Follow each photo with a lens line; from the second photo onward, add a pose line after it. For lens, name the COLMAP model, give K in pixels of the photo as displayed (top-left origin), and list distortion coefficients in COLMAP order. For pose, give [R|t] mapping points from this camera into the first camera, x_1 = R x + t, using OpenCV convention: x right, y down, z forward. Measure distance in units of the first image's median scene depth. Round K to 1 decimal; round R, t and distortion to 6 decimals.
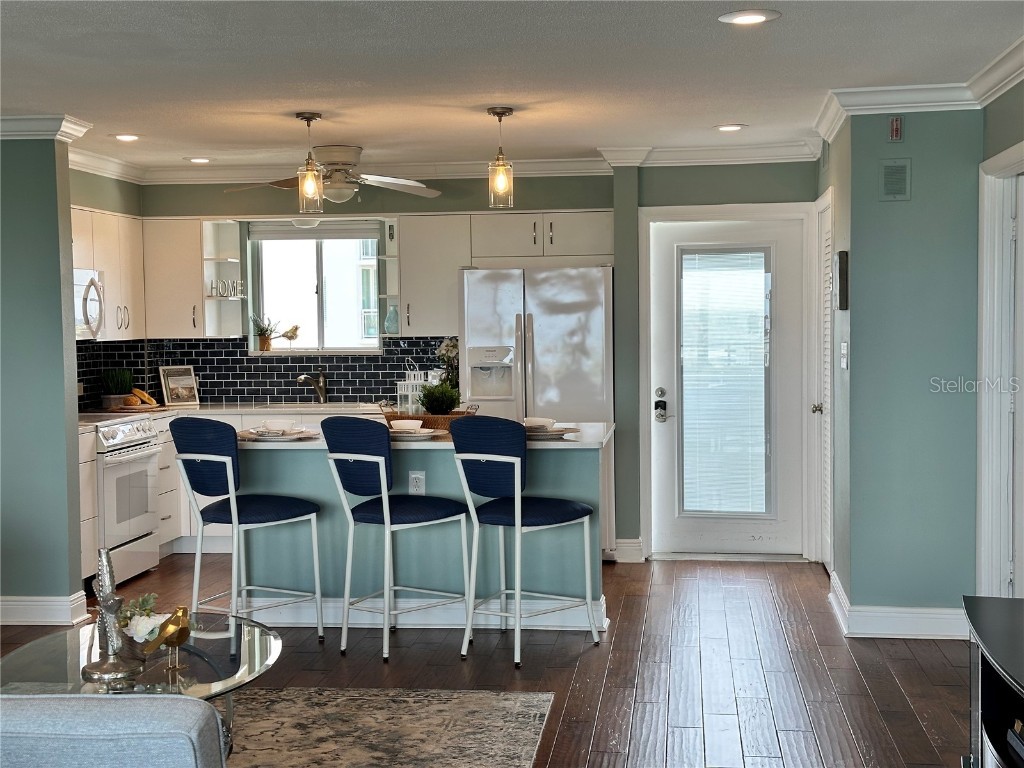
lens RADIAL K [[1429.1, 0, 511.7], [0, 1429.1, 388.1], [0, 0, 1]] dist [0.226100, 0.000000]
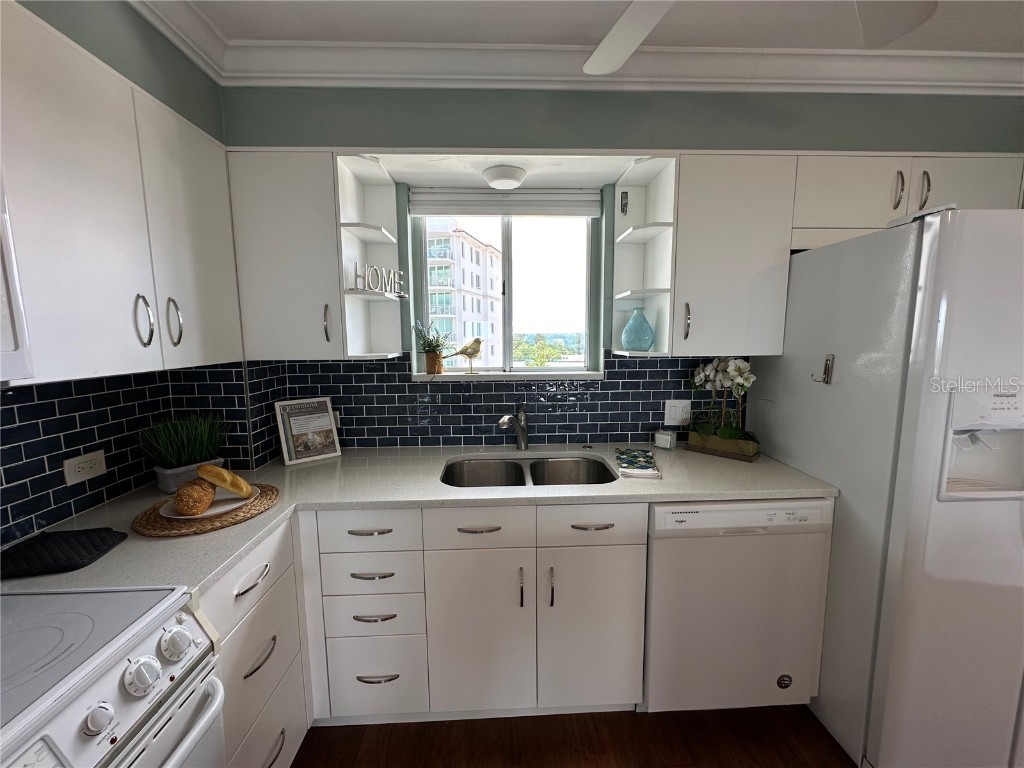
lens RADIAL K [[414.3, 0, 516.7], [0, 414.3, 384.7], [0, 0, 1]] dist [0.003069, 0.000276]
pose [[0.985899, -0.014419, 0.166718, -0.169073], [0.002898, 0.997603, 0.069139, -0.035257], [-0.167315, -0.067681, 0.983578, 0.806824]]
